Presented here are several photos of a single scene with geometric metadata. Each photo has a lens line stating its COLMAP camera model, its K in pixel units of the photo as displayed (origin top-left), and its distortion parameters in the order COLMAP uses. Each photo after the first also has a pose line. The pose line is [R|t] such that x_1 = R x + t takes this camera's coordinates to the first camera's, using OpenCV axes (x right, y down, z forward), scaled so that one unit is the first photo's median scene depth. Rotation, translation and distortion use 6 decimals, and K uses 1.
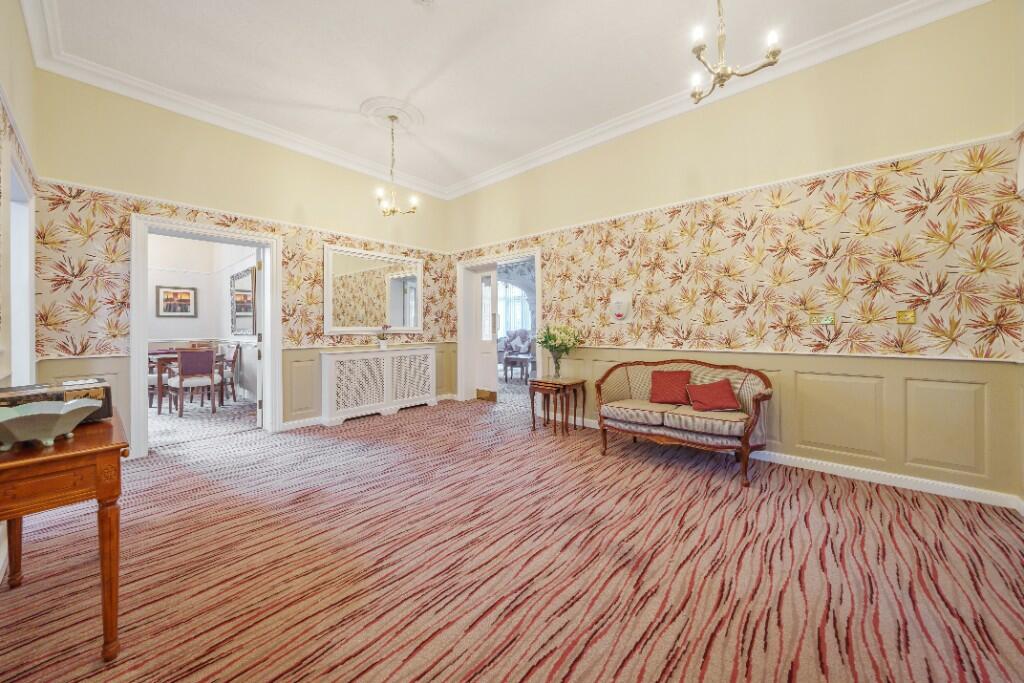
lens RADIAL K [[363.4, 0, 509.2], [0, 363.4, 331.2], [0, 0, 1]] dist [-0.000665, -0.000015]
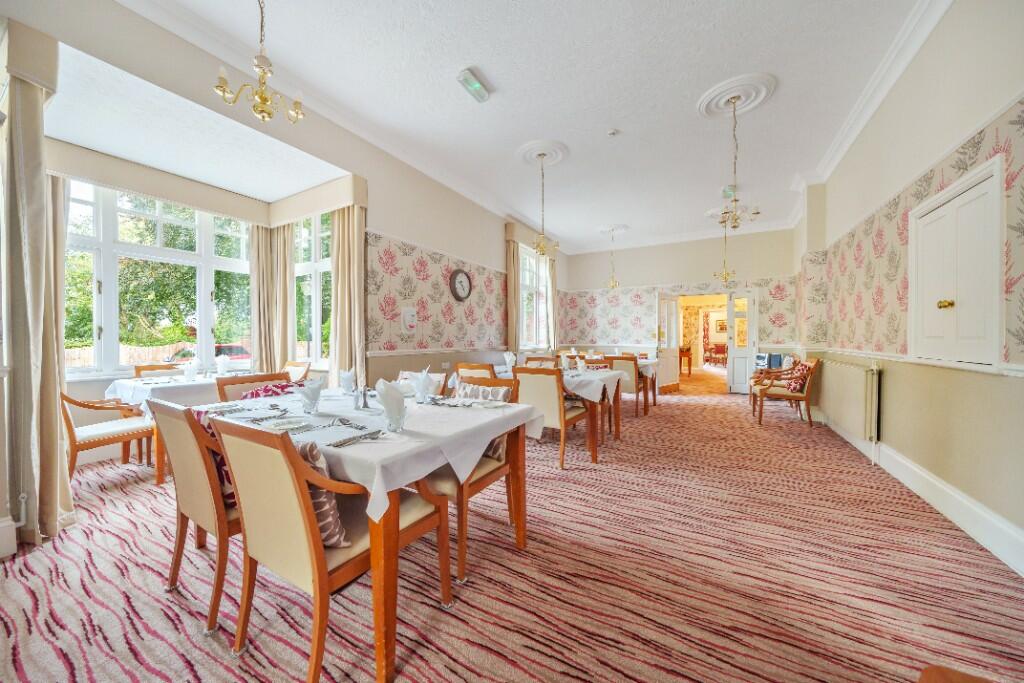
lens RADIAL K [[356.0, 0, 512.0], [0, 356.0, 341.5], [0, 0, 1]] dist [-0.001734, 0.002780]
pose [[0.180317, 0.000843, -0.983608, 0.404028], [0.003867, 0.999991, 0.001566, -0.004553], [0.983601, -0.004086, 0.180312, 0.468293]]
